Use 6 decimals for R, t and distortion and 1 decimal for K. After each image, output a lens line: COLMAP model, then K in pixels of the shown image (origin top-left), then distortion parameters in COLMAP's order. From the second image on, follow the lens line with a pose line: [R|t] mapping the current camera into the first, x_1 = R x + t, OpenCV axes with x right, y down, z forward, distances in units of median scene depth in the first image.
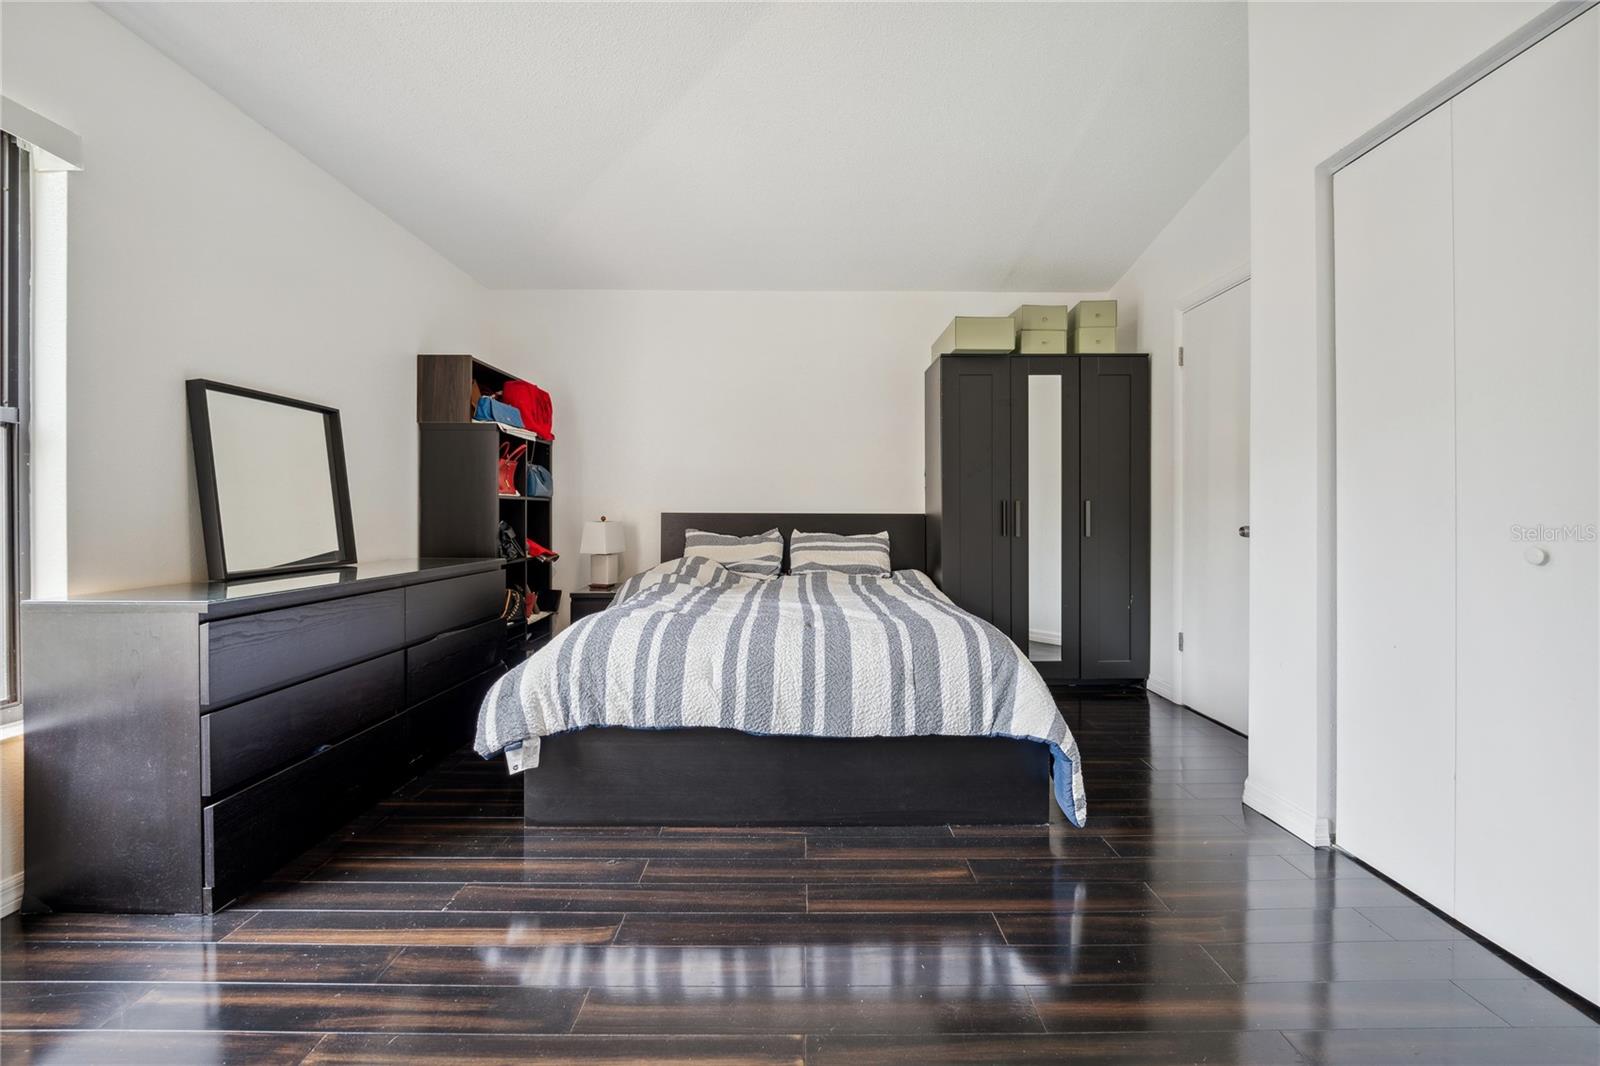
lens RADIAL K [[659.9, 0, 811.3], [0, 659.9, 523.1], [0, 0, 1]] dist [-0.001058, -0.000305]
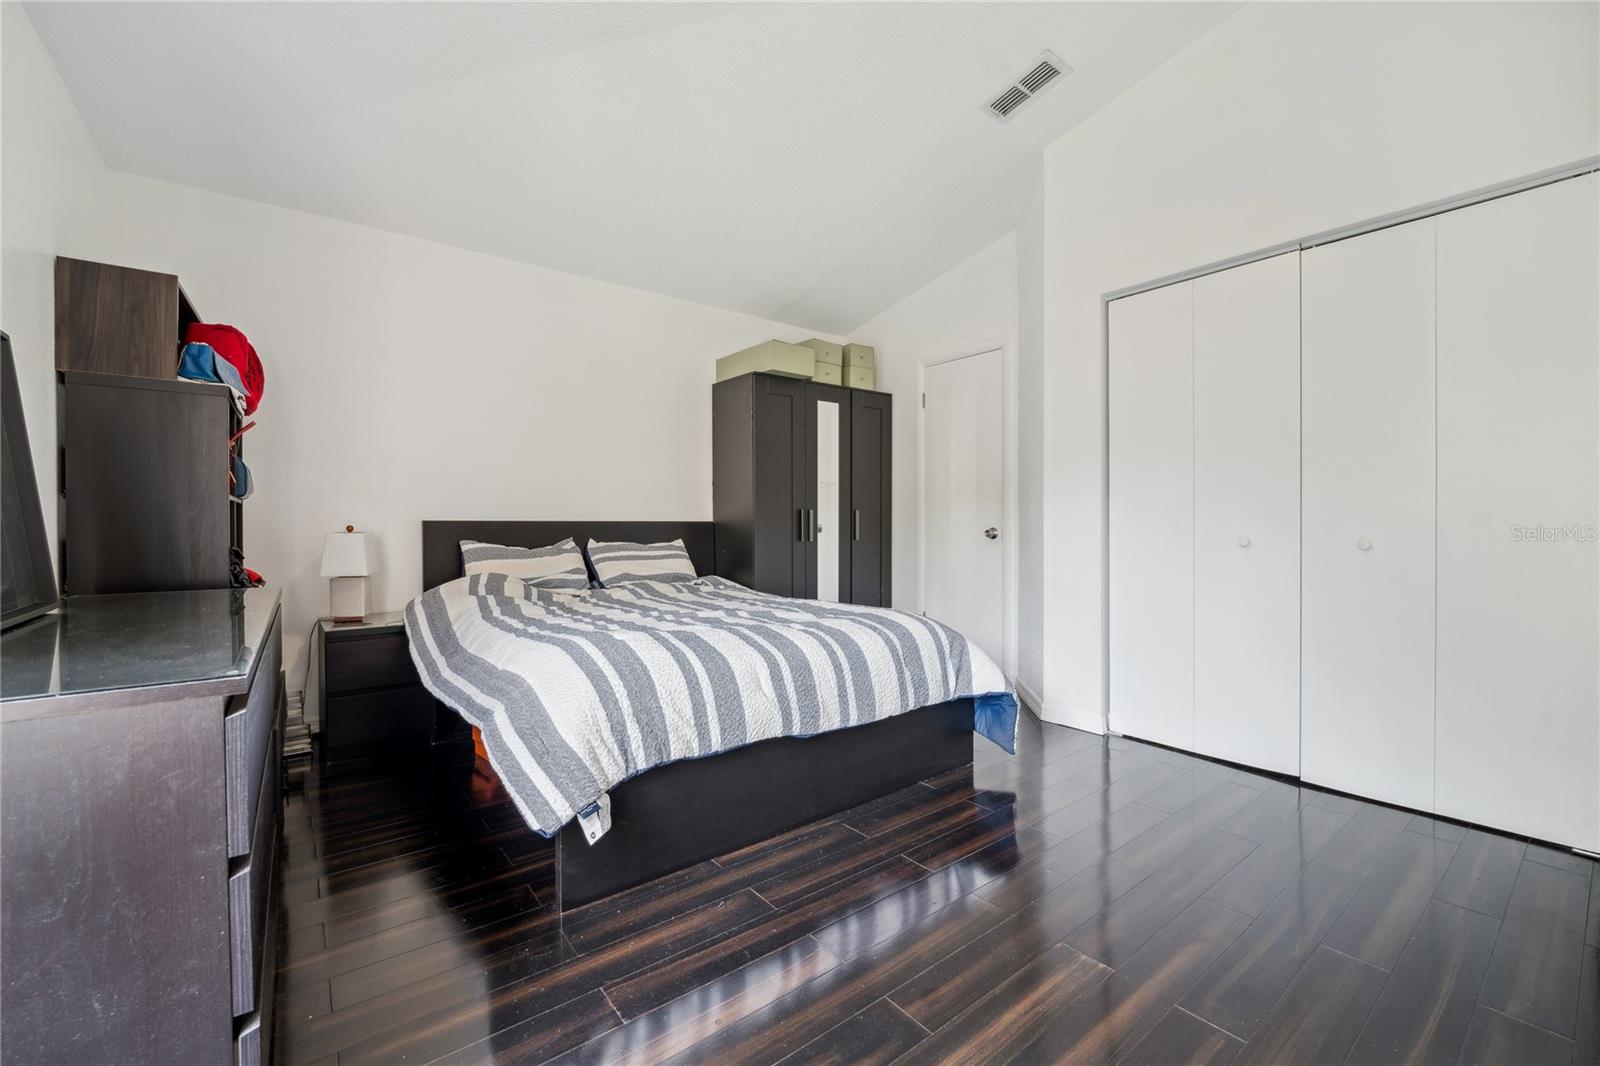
lens RADIAL K [[649.1, 0, 808.2], [0, 649.1, 535.7], [0, 0, 1]] dist [0.001517, 0.000154]
pose [[0.794836, -0.015775, 0.606619, -0.444730], [0.011980, 0.999875, 0.010304, -0.000522], [-0.606706, -0.000922, 0.794926, 0.130357]]
